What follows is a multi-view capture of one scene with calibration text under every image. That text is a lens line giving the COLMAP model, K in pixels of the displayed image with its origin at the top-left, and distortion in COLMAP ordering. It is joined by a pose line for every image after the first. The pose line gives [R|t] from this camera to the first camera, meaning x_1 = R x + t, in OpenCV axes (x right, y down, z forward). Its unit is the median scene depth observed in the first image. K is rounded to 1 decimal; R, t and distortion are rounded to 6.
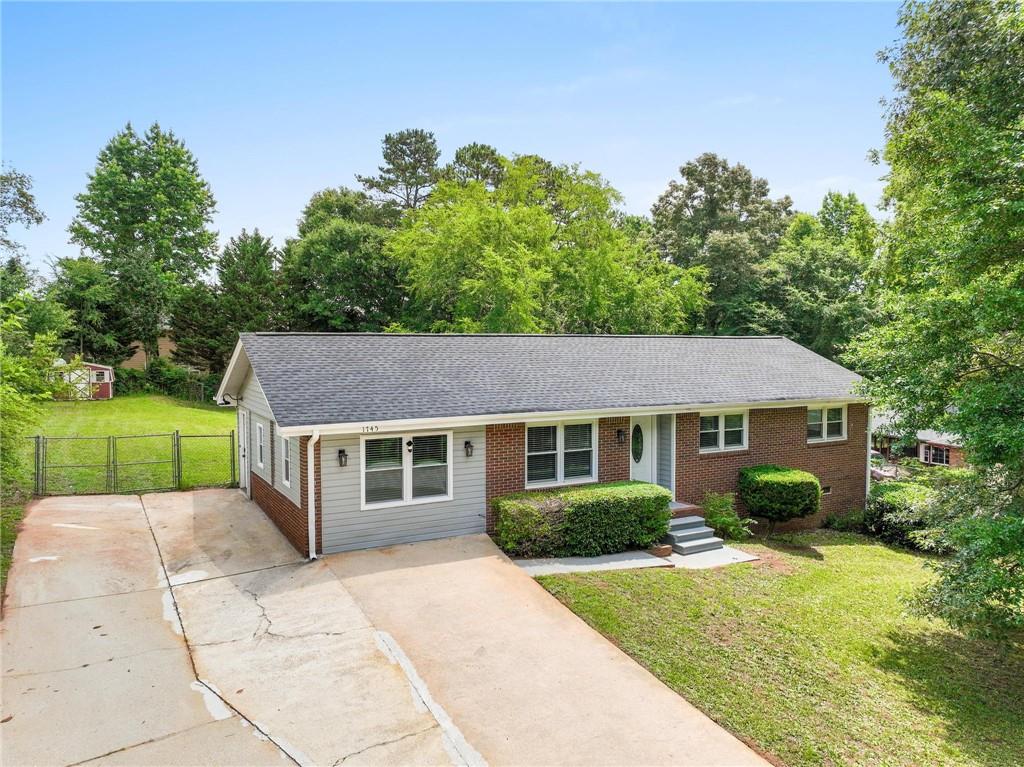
lens RADIAL K [[744.2, 0, 512.0], [0, 744.2, 383.5], [0, 0, 1]] dist [-0.009126, 0.059675]
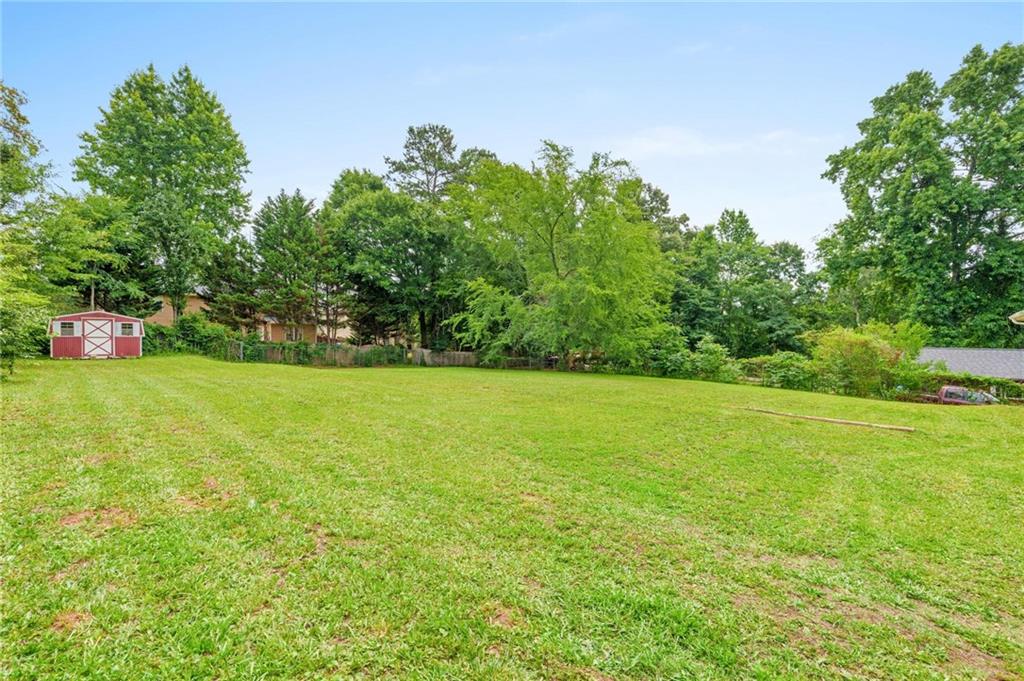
lens RADIAL K [[457.9, 0, 512.0], [0, 457.9, 340.5], [0, 0, 1]] dist [0.010297, -0.000376]
pose [[0.962087, 0.001387, 0.272741, -0.246521], [0.007166, 0.999513, -0.030360, 0.017709], [-0.272650, 0.031164, 0.961608, 0.348271]]
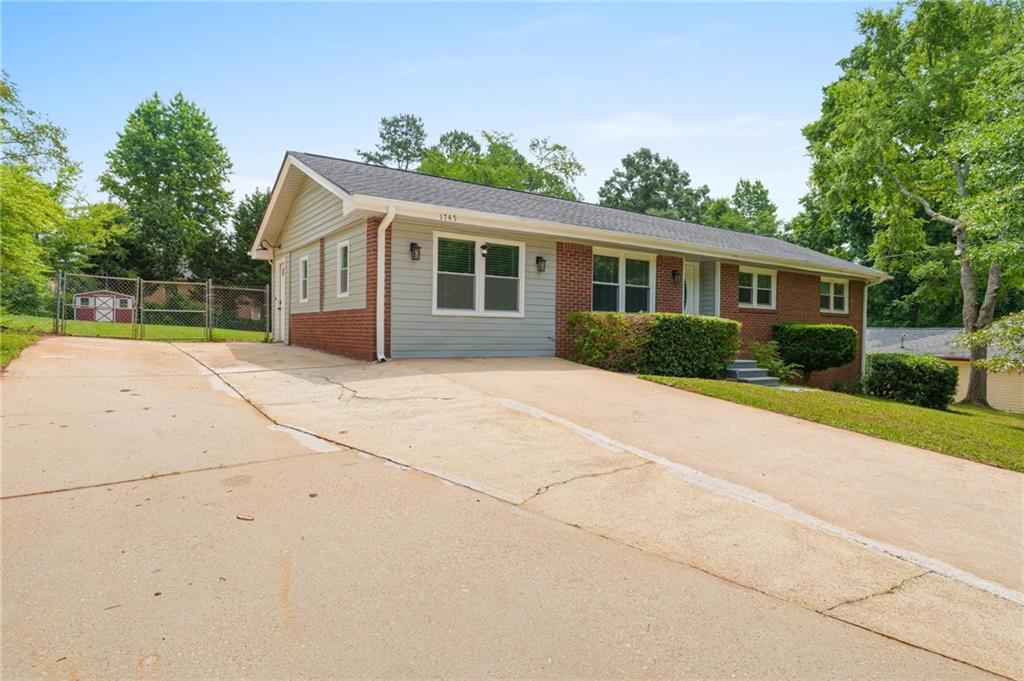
lens RADIAL K [[585.7, 0, 512.0], [0, 585.7, 340.5], [0, 0, 1]] dist [0.007214, 0.001656]
pose [[0.996515, 0.012024, 0.082548, -0.042347], [-0.009512, 0.999481, -0.030762, 0.056896], [-0.082875, 0.029869, 0.996112, 0.074218]]
